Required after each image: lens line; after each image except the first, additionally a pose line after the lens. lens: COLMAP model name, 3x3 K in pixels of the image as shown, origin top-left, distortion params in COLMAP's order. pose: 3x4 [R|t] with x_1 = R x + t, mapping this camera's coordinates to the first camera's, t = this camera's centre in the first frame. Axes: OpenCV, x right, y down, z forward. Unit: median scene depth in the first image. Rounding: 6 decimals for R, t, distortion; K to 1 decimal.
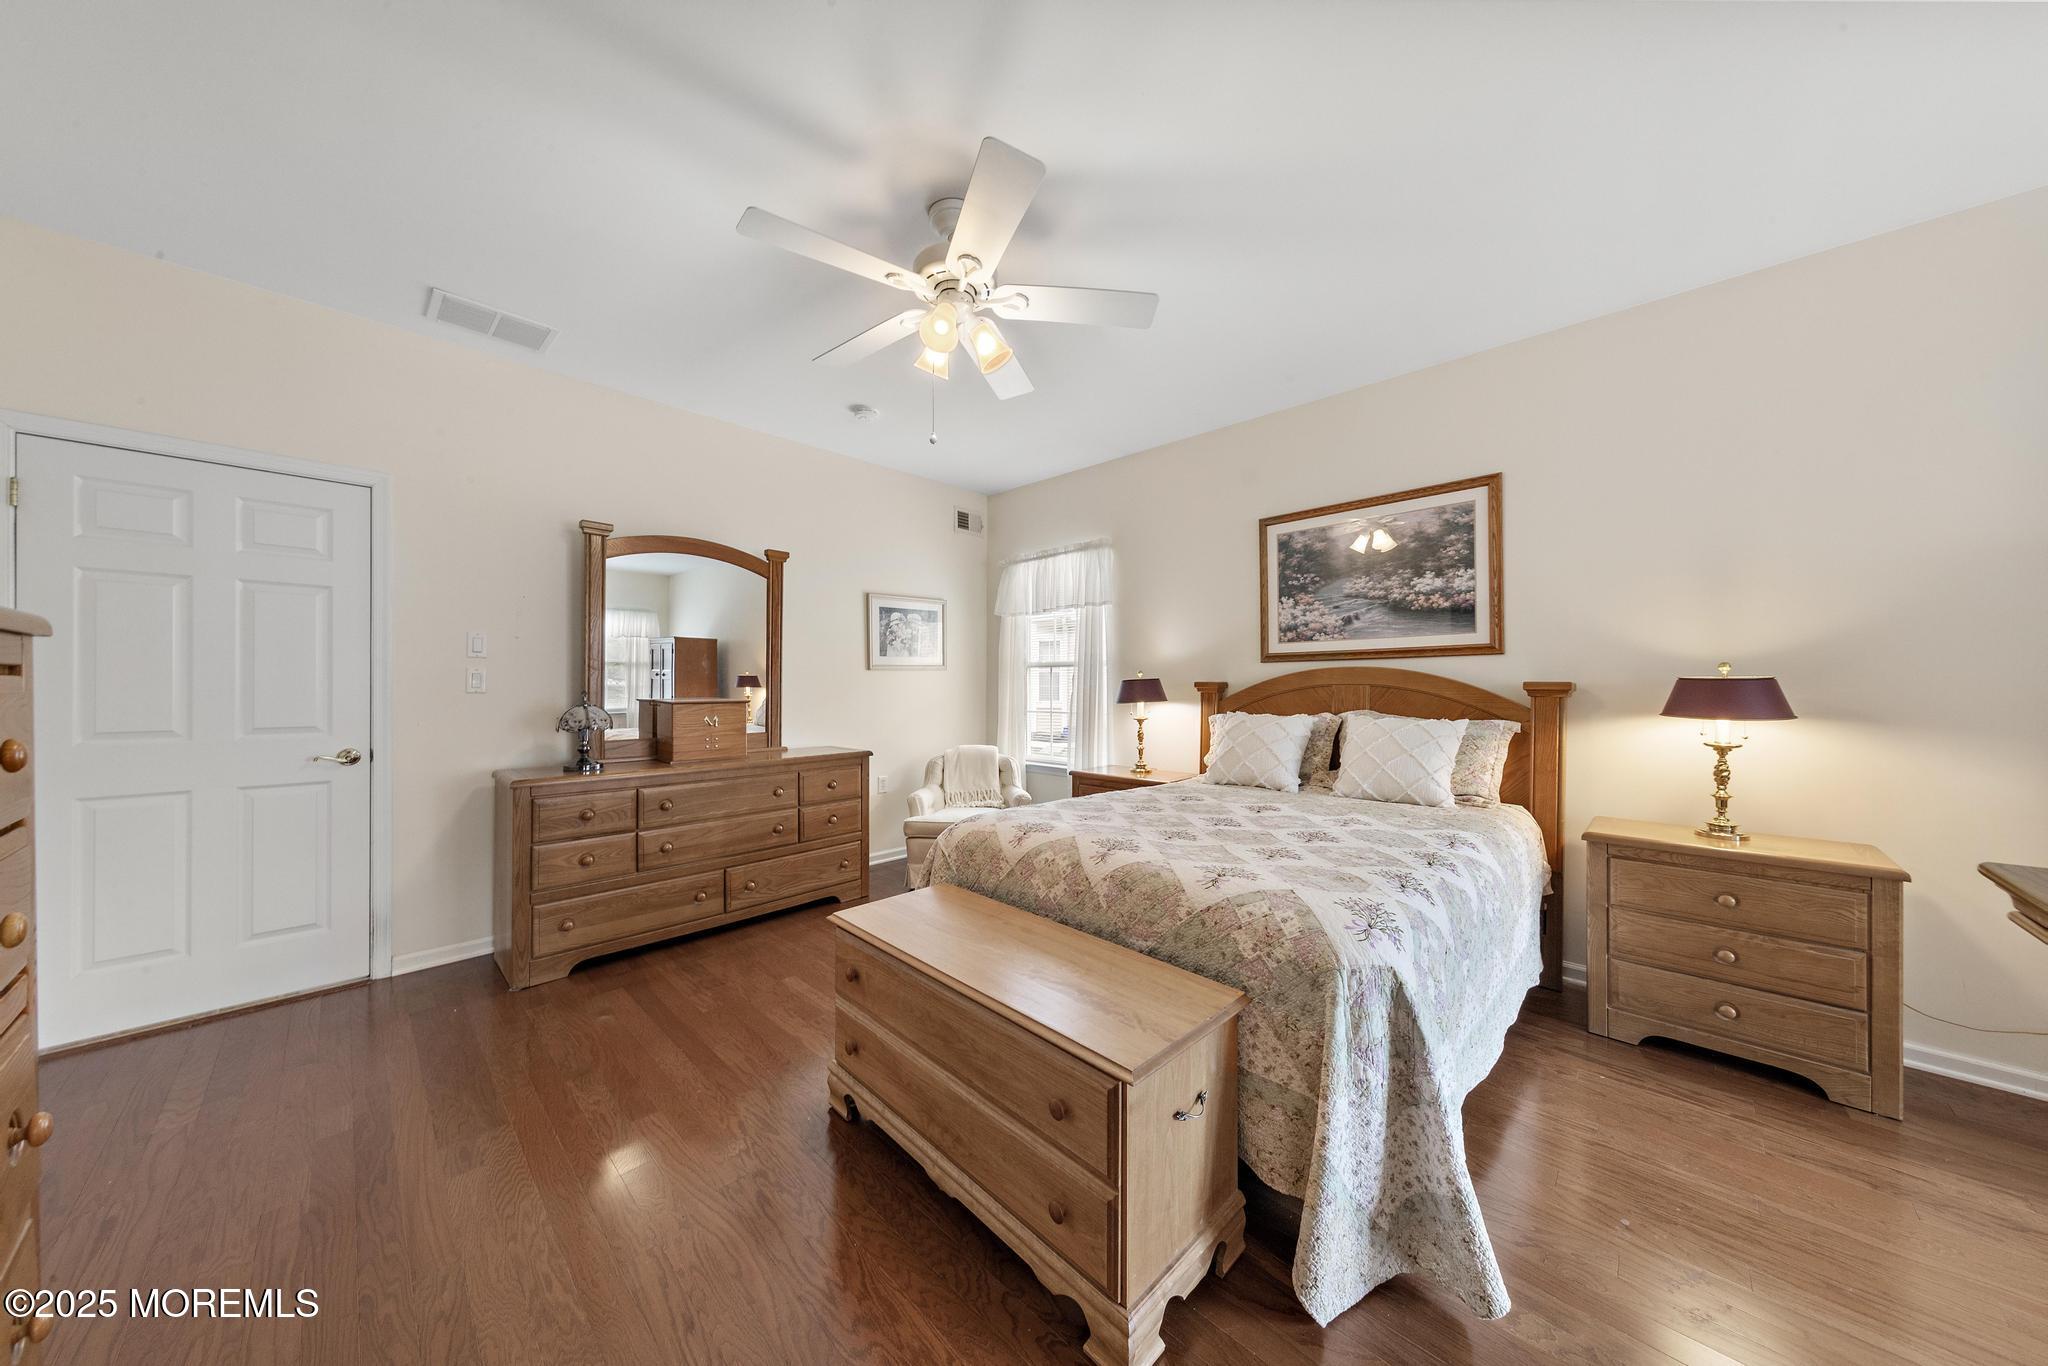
lens RADIAL K [[683.4, 0, 1037.9], [0, 683.4, 677.7], [0, 0, 1]] dist [0.005515, -0.000583]
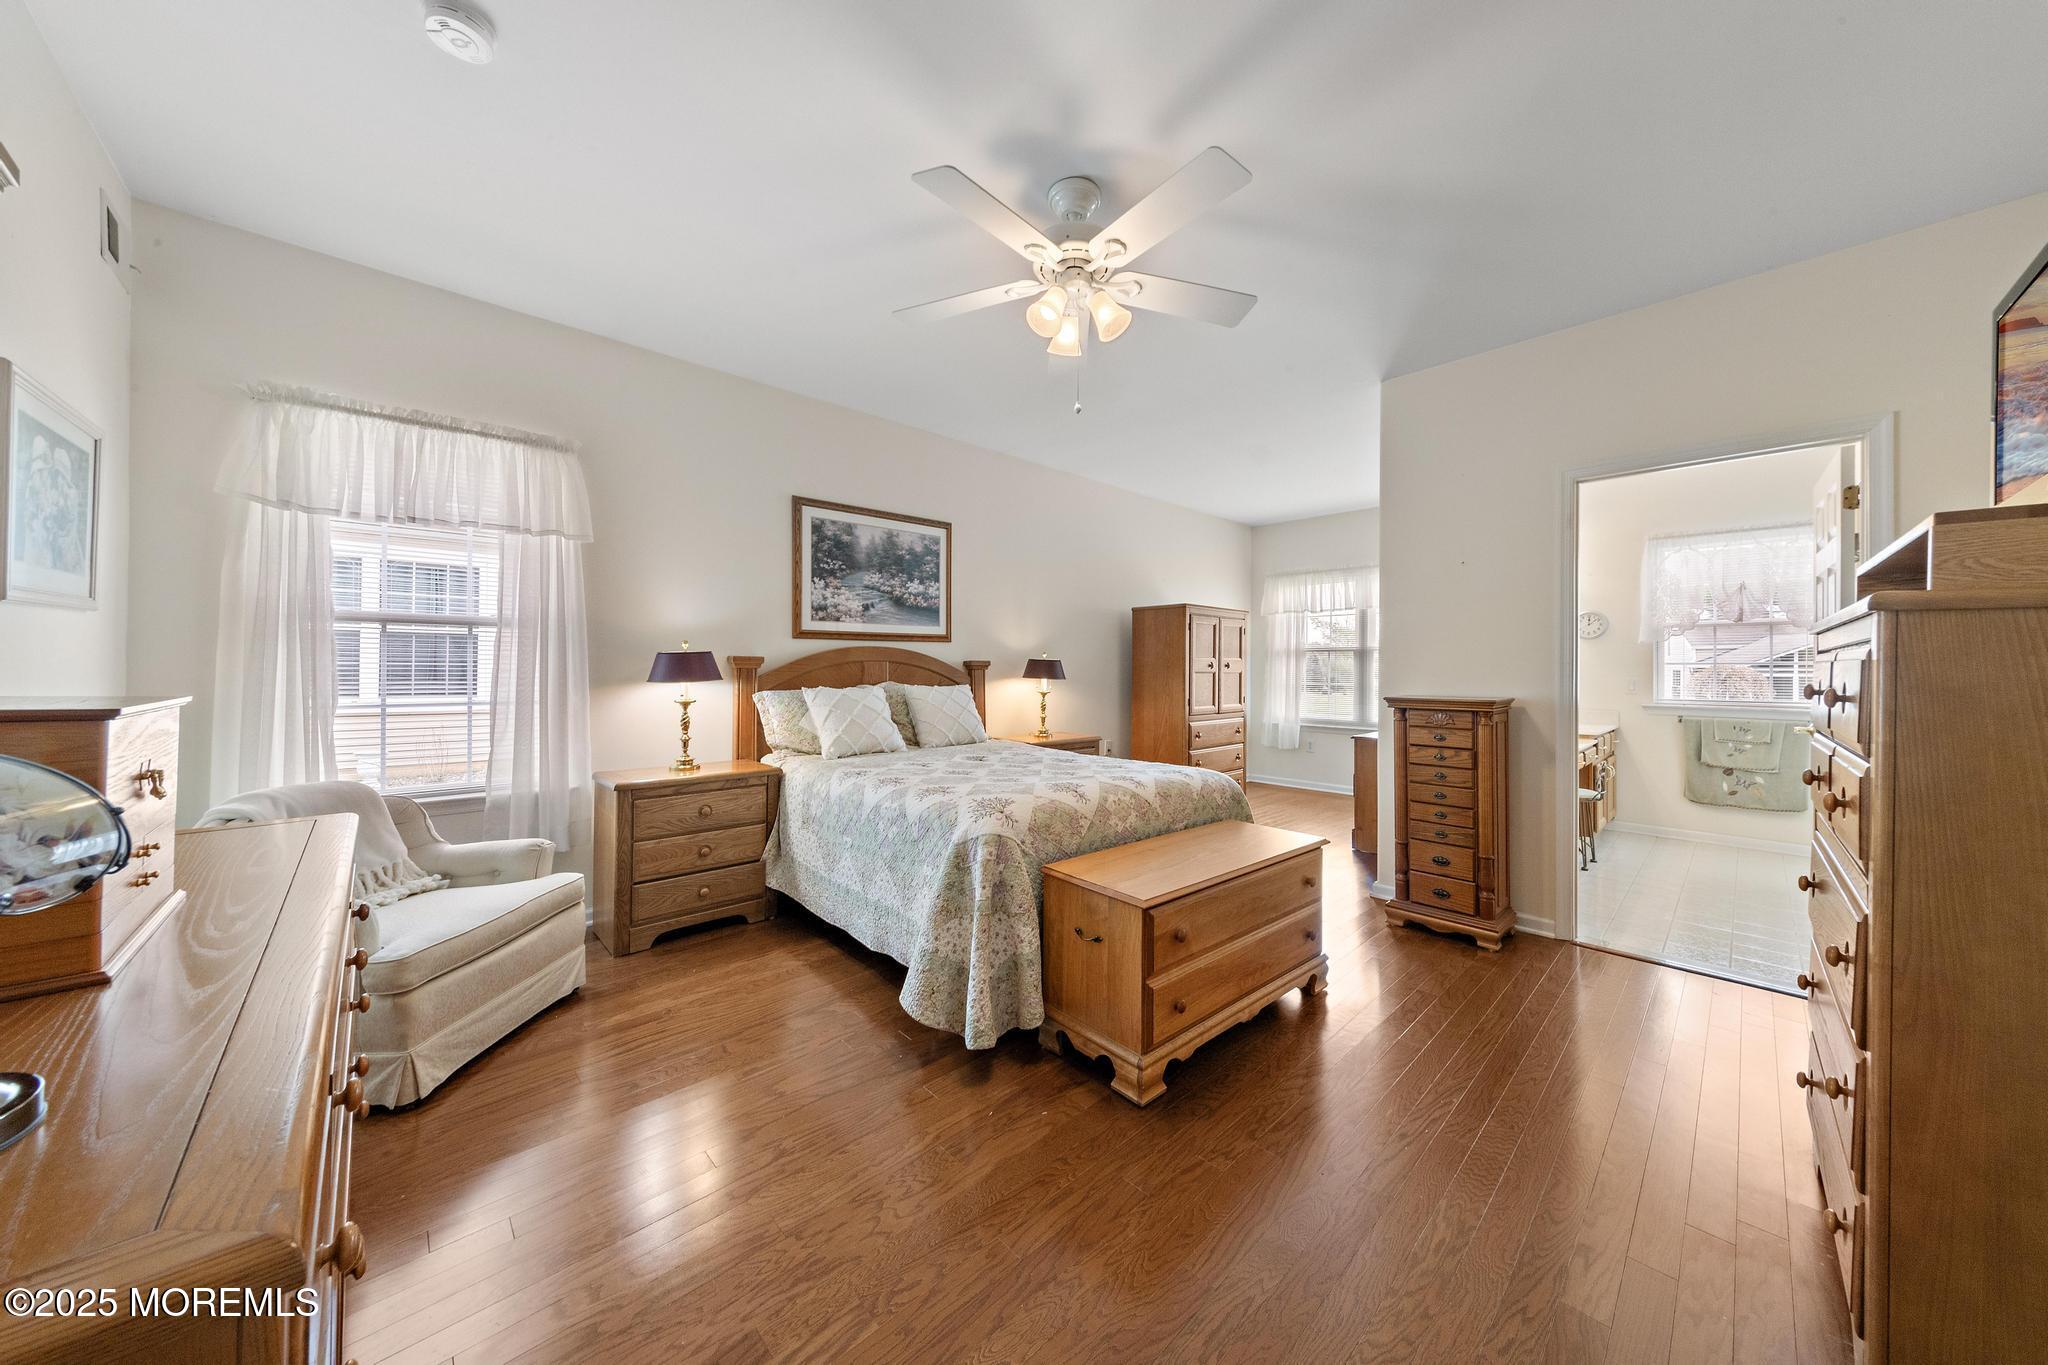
lens RADIAL K [[683.4, 0, 1036.8], [0, 683.4, 688.5], [0, 0, 1]] dist [0.005515, -0.000583]
pose [[0.029698, -0.040220, 0.998749, -0.748665], [-0.025353, 0.998838, 0.040978, 0.002373], [-0.999237, -0.026539, 0.028644, 0.661176]]
